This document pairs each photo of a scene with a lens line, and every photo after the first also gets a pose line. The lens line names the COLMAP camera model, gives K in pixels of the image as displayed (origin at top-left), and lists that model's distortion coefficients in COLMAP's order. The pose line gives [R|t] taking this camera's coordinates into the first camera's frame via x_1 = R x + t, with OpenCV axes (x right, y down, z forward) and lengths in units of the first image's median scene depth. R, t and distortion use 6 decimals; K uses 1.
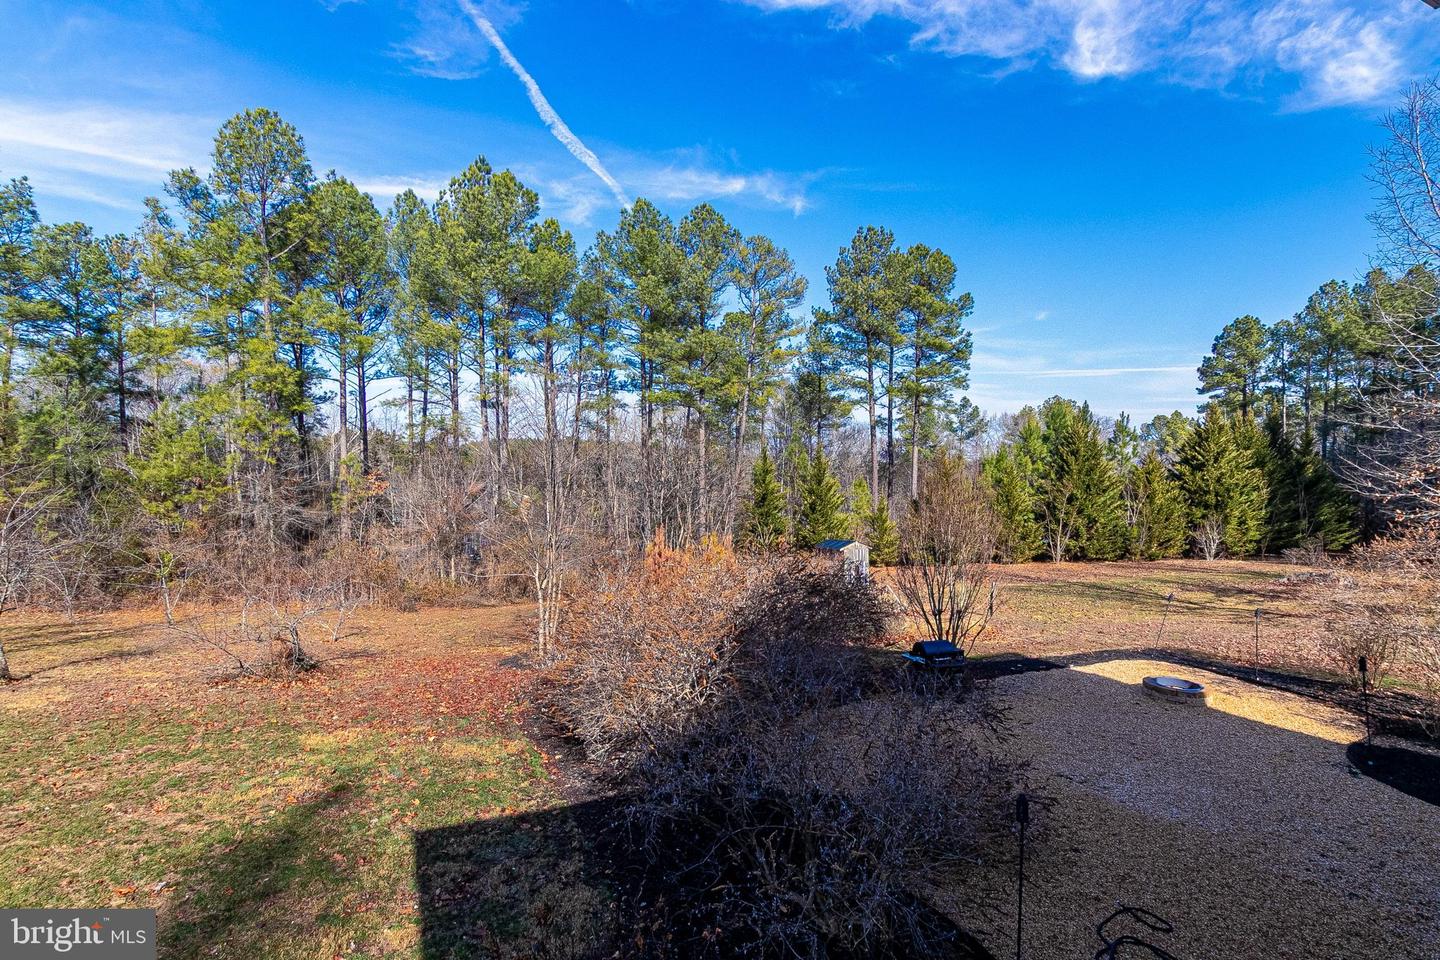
lens RADIAL K [[712.6, 0, 714.2], [0, 712.6, 486.1], [0, 0, 1]] dist [0.000548, -0.000828]
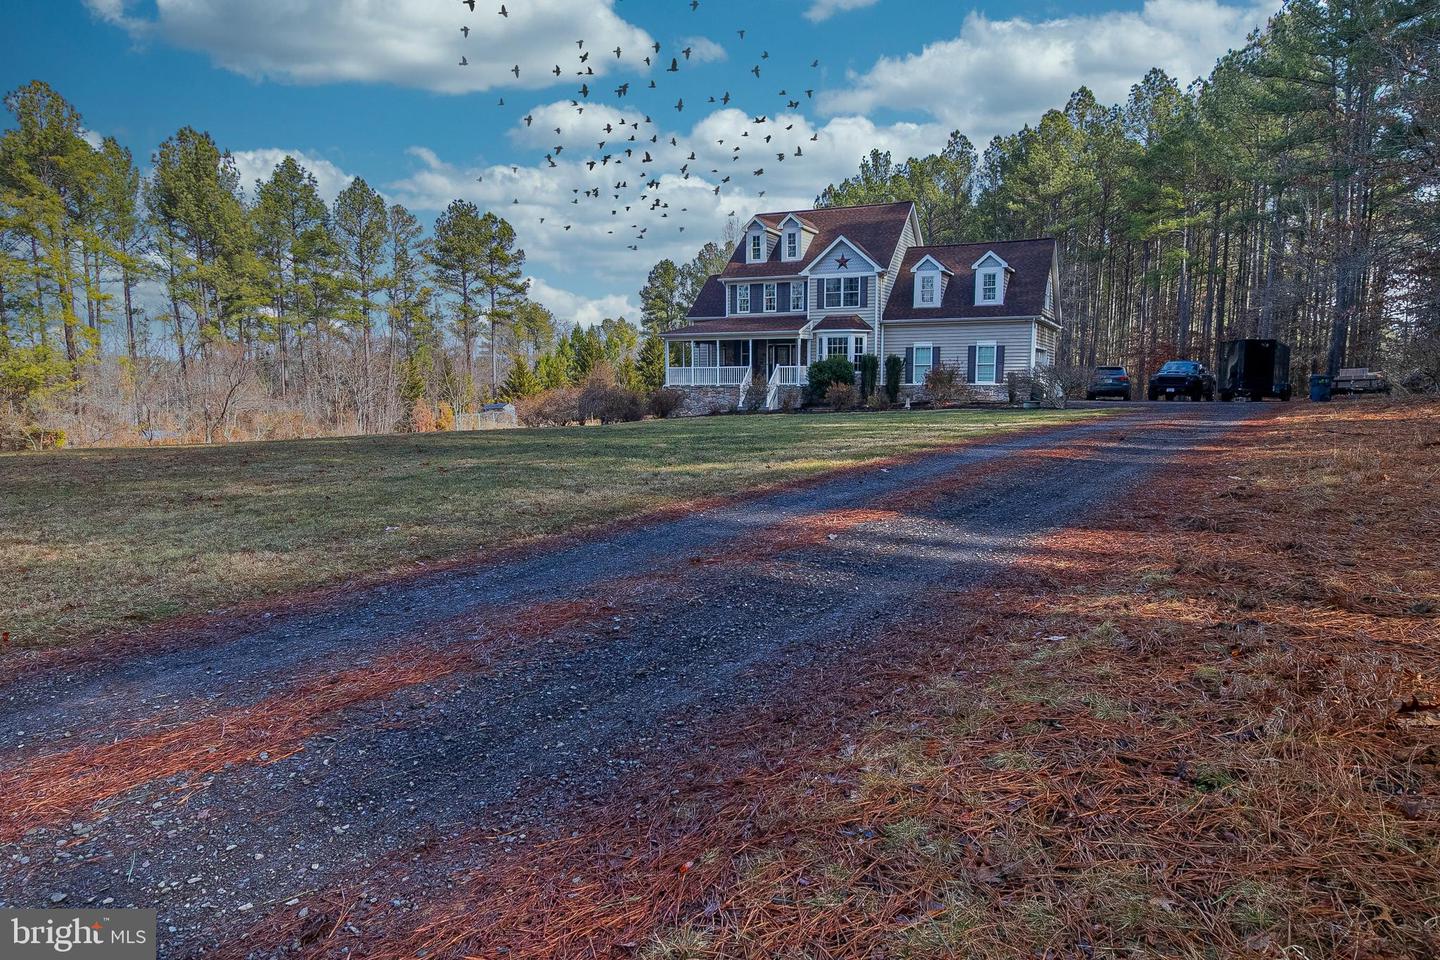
lens RADIAL K [[936.6, 0, 720.1], [0, 936.6, 480.5], [0, 0, 1]] dist [0.000299, -0.000002]
pose [[0.764035, -0.086757, 0.639315, -0.617957], [0.025127, 0.994167, 0.104883, 0.021486], [-0.644685, -0.064070, 0.761758, -0.797112]]
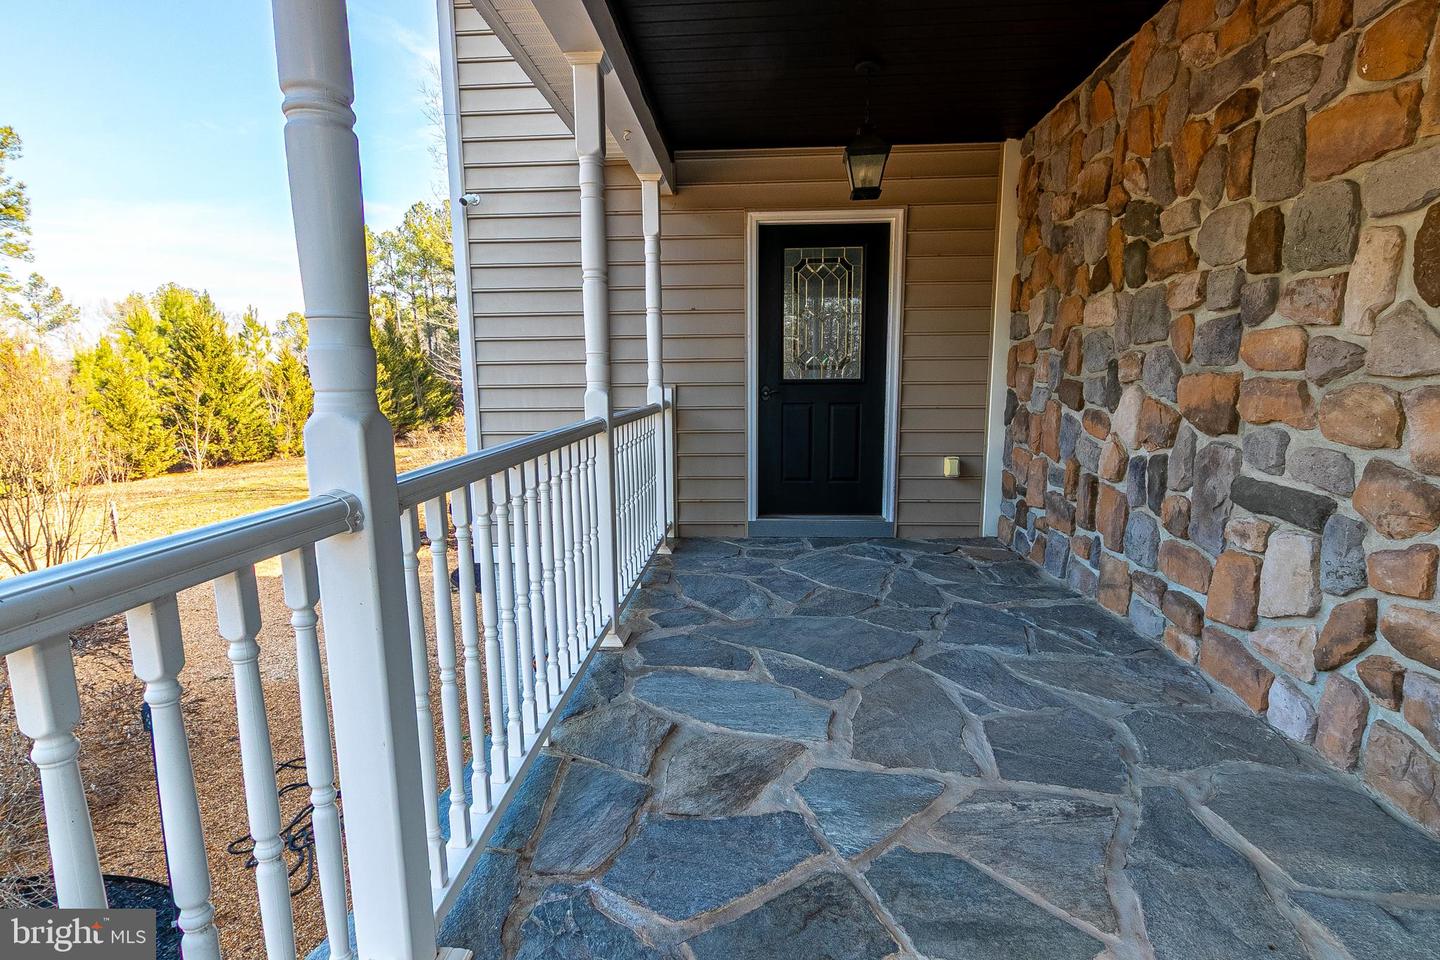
lens RADIAL K [[712.6, 0, 713.6], [0, 712.6, 487.4], [0, 0, 1]] dist [0.000548, -0.000828]
pose [[0.474258, -0.159102, 0.865890, 0.001851], [0.034183, 0.986121, 0.162471, 0.002758], [-0.879722, -0.047454, 0.473115, -0.010056]]
